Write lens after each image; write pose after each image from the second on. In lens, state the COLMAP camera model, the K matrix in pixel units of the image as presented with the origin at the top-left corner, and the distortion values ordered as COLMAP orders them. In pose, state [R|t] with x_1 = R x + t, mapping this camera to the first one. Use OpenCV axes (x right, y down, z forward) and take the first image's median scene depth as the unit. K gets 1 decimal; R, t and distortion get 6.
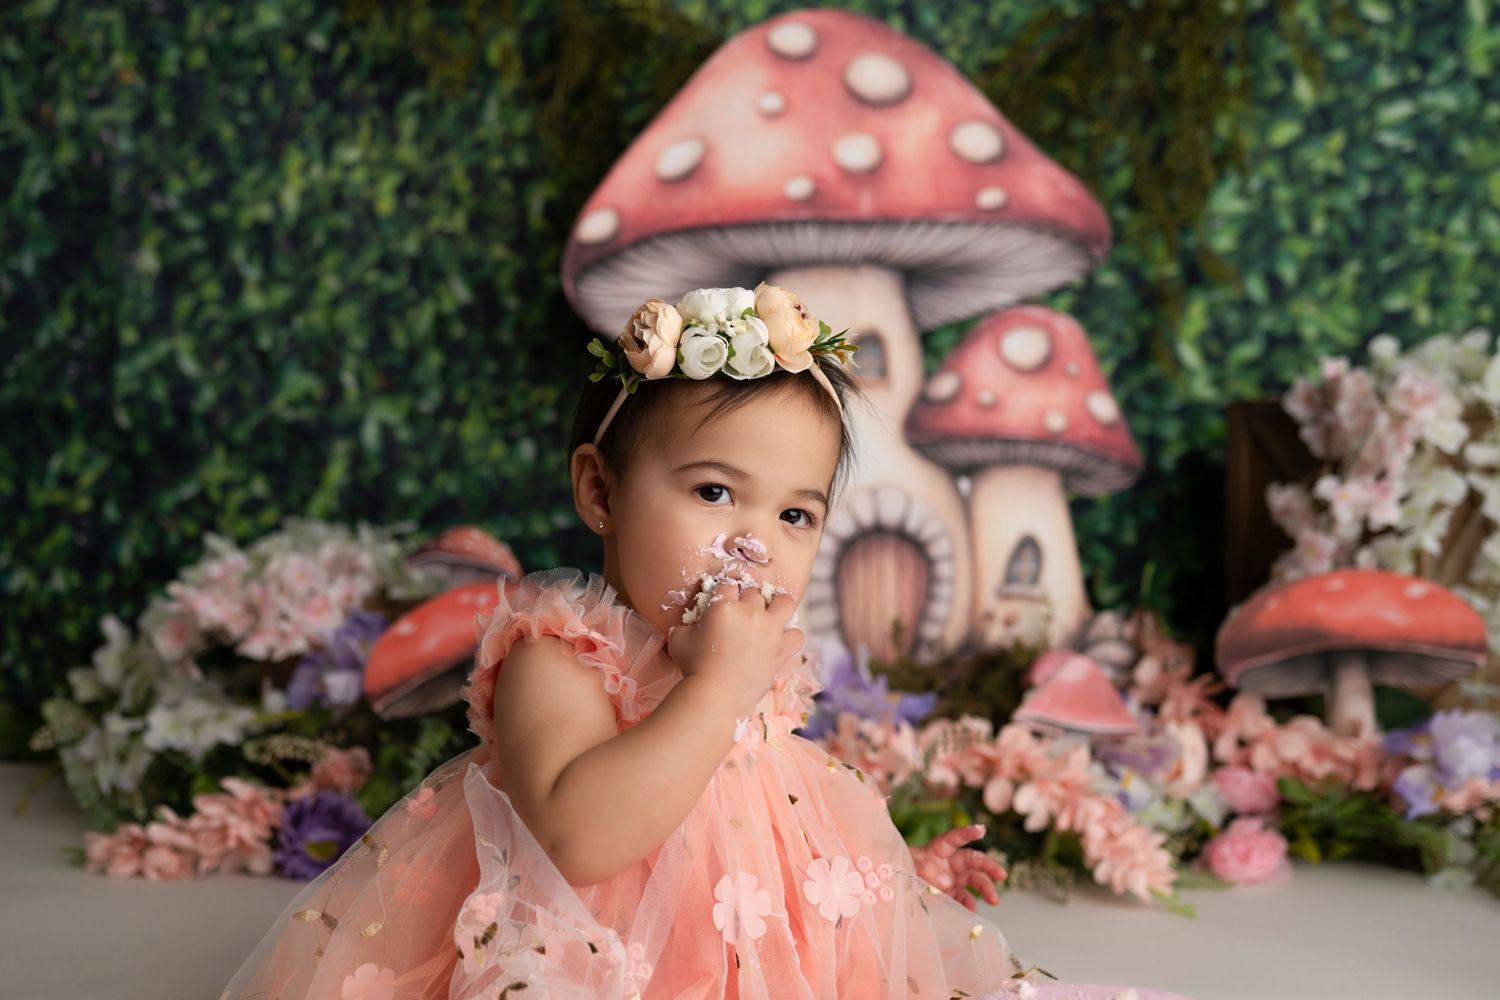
lens RADIAL K [[1598.8, 0, 654.0], [0, 1598.8, 526.8], [0, 0, 1]] dist [-0.002581, 0.000000]
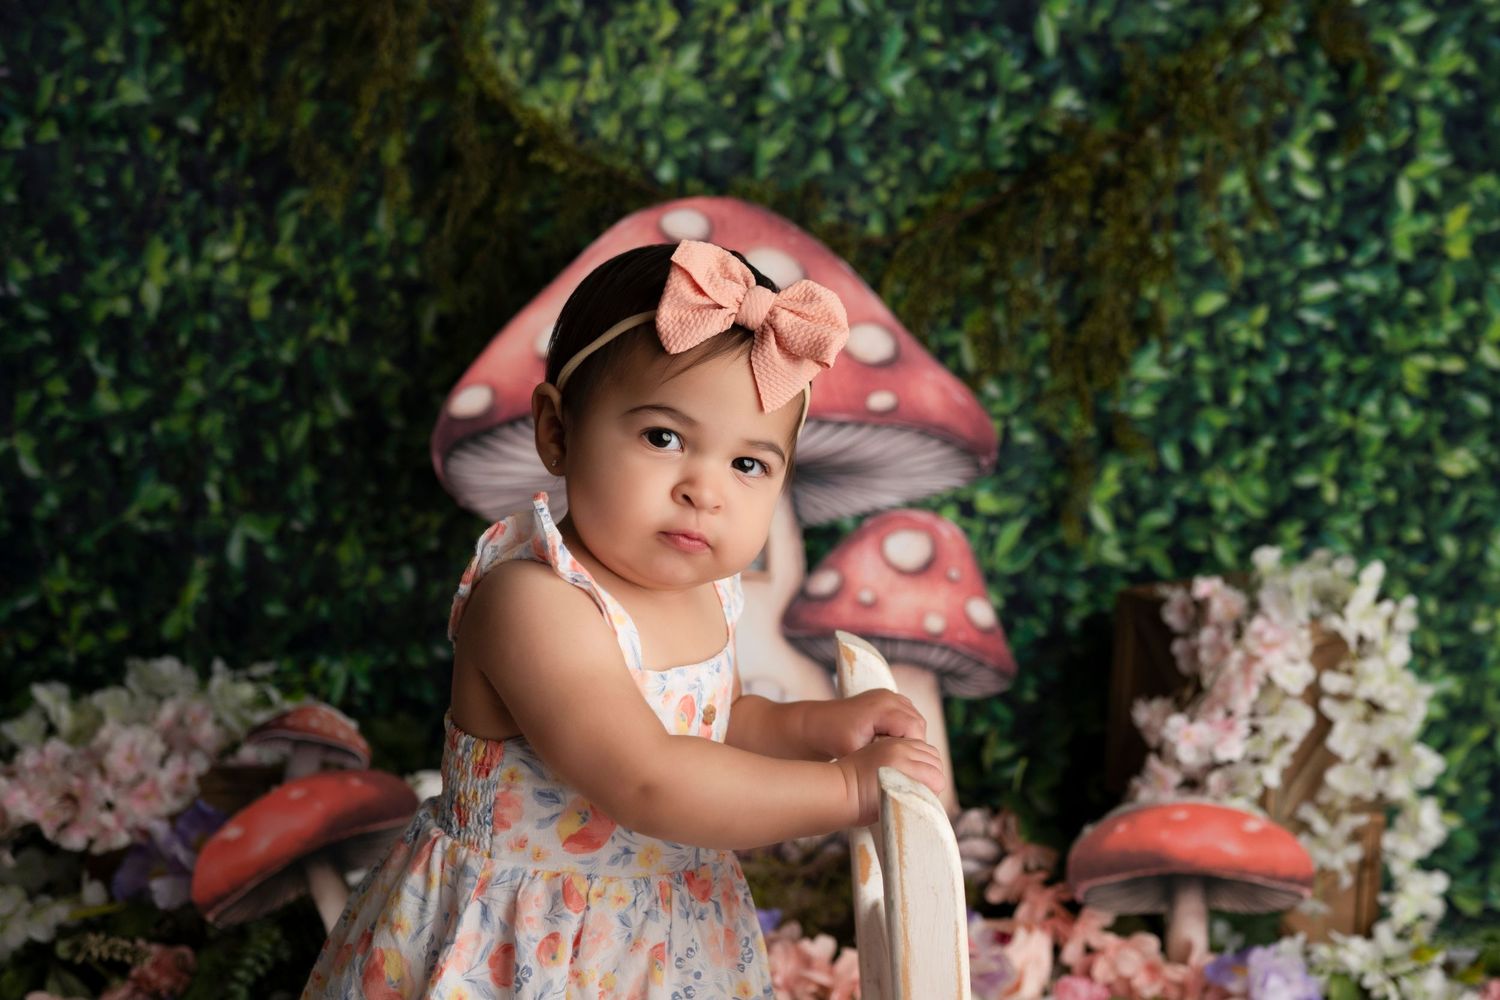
lens RADIAL K [[1873.5, 0, 970.7], [0, 1873.5, 483.9], [0, 0, 1]] dist [-0.004136, 0.000000]
pose [[0.988002, 0.055994, 0.143936, 0.088070], [-0.066266, 0.995510, 0.067588, -0.203578], [-0.139506, -0.076315, 0.987276, -0.130693]]
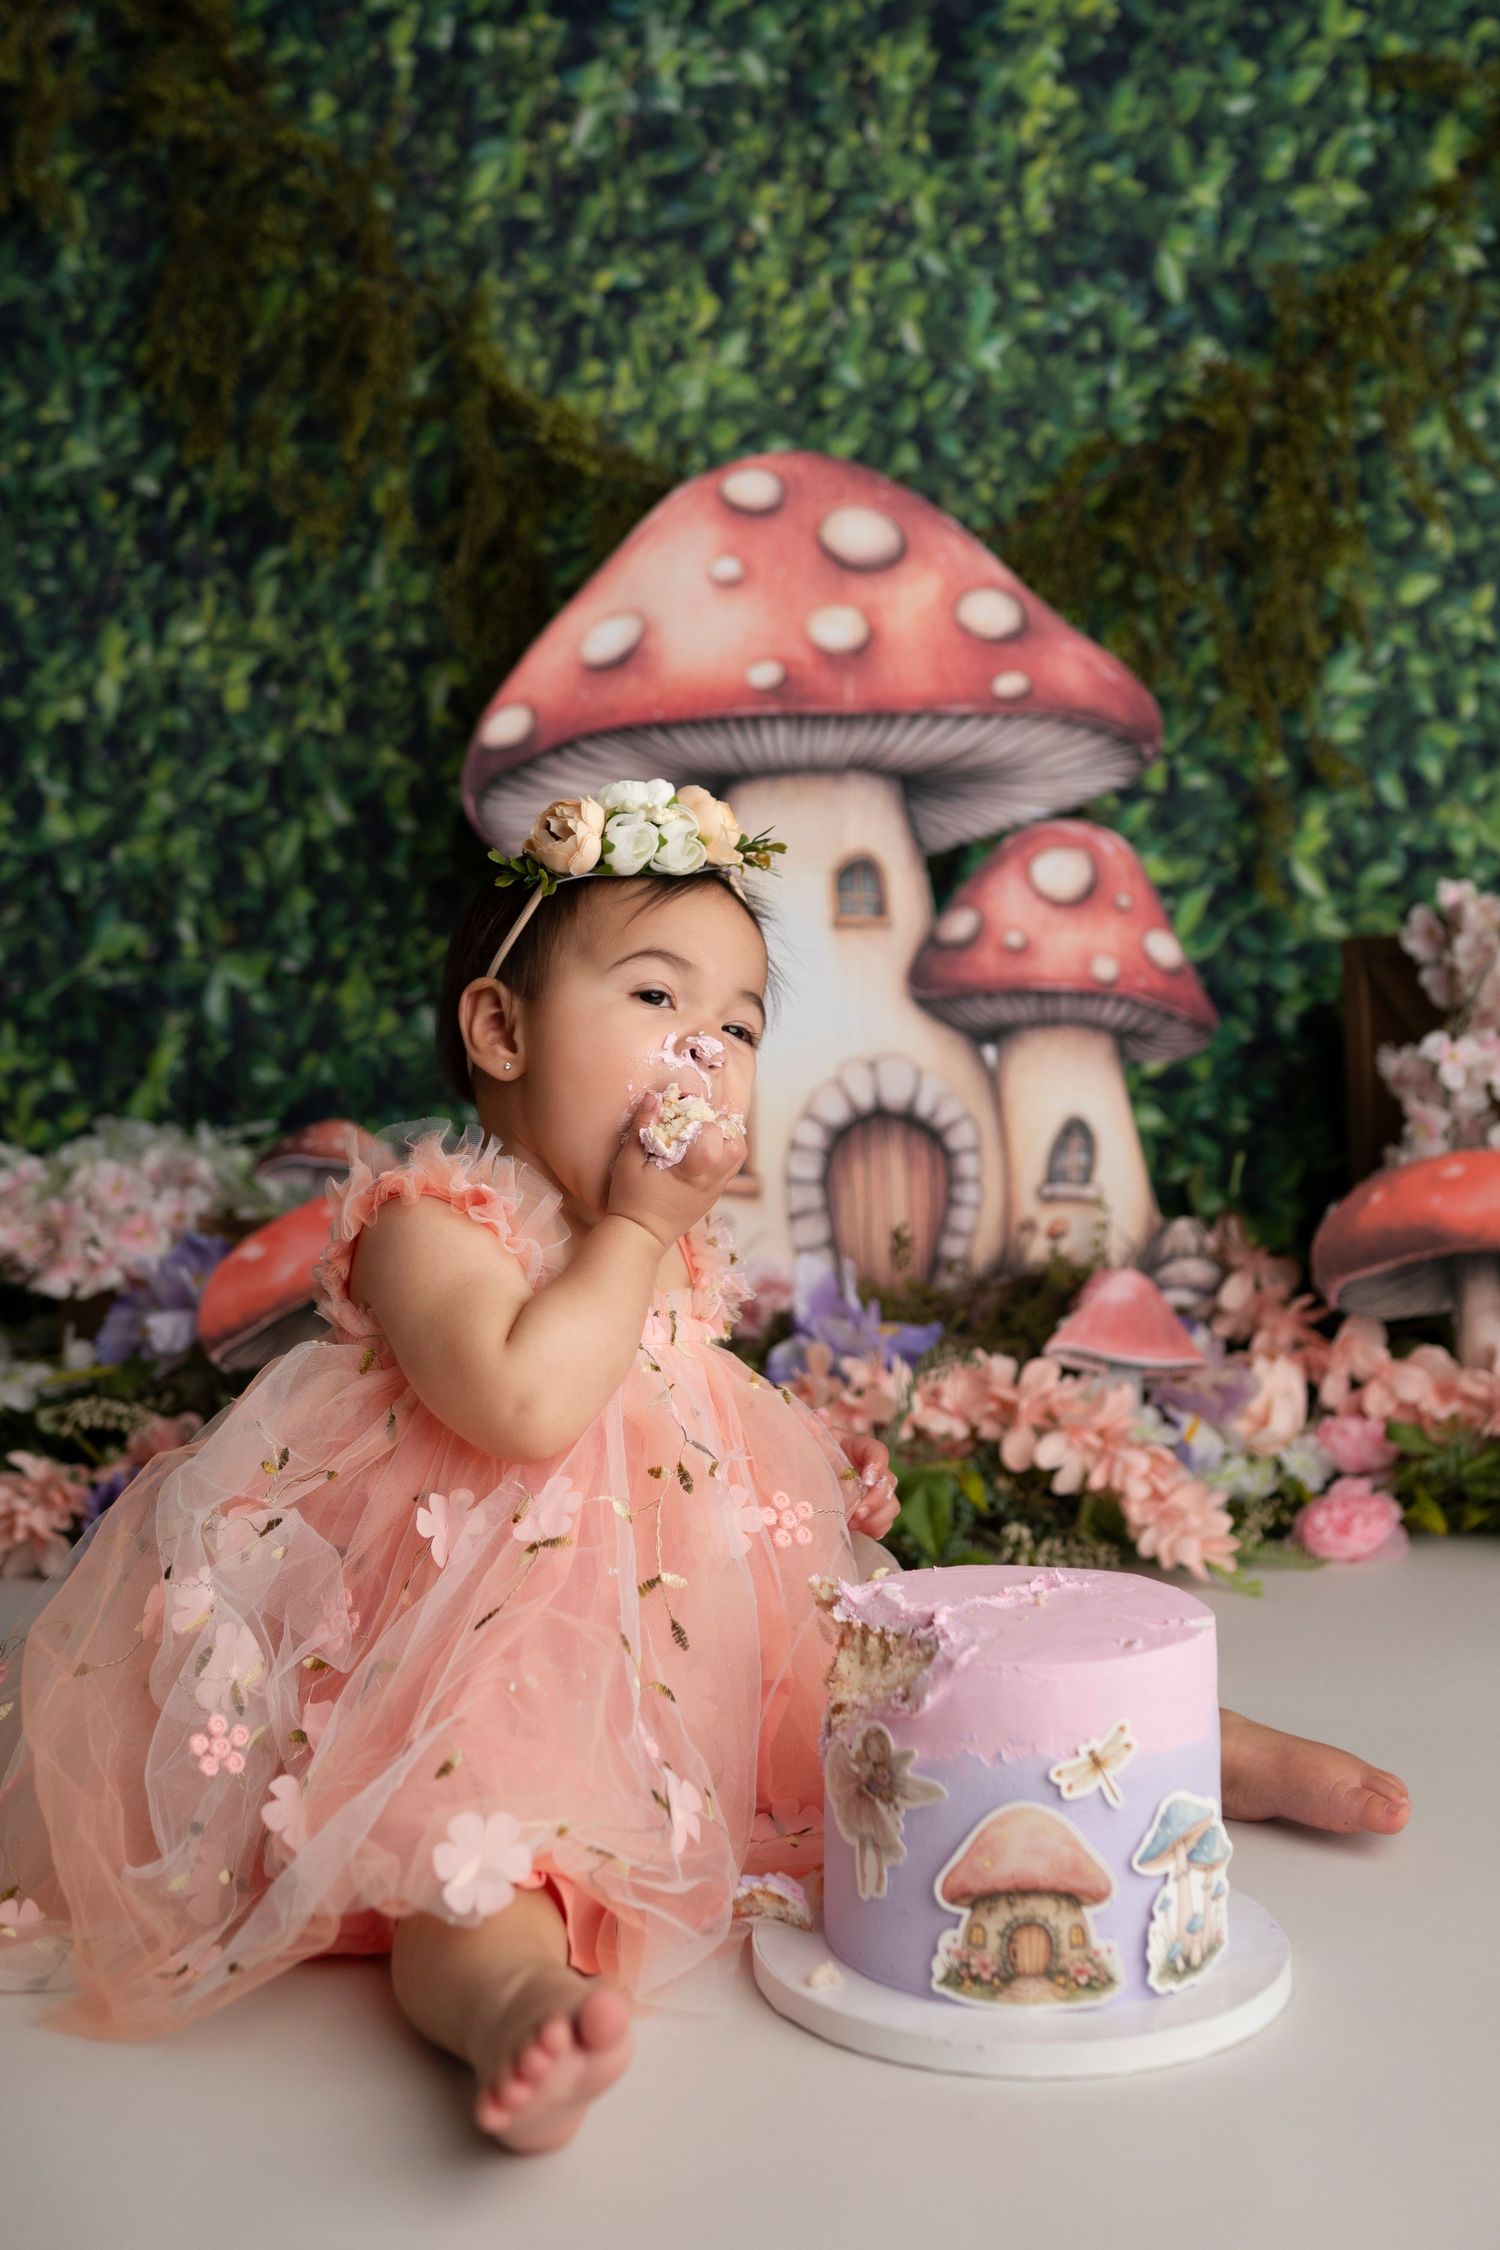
lens RADIAL K [[2633.3, 0, 827.3], [0, 2633.3, 855.5], [0, 0, 1]] dist [-0.003389, 0.000000]
pose [[0.999133, -0.016228, 0.038342, 0.061008], [0.020614, 0.992930, -0.116899, 0.022509], [-0.036174, 0.117588, 0.992403, -0.229167]]
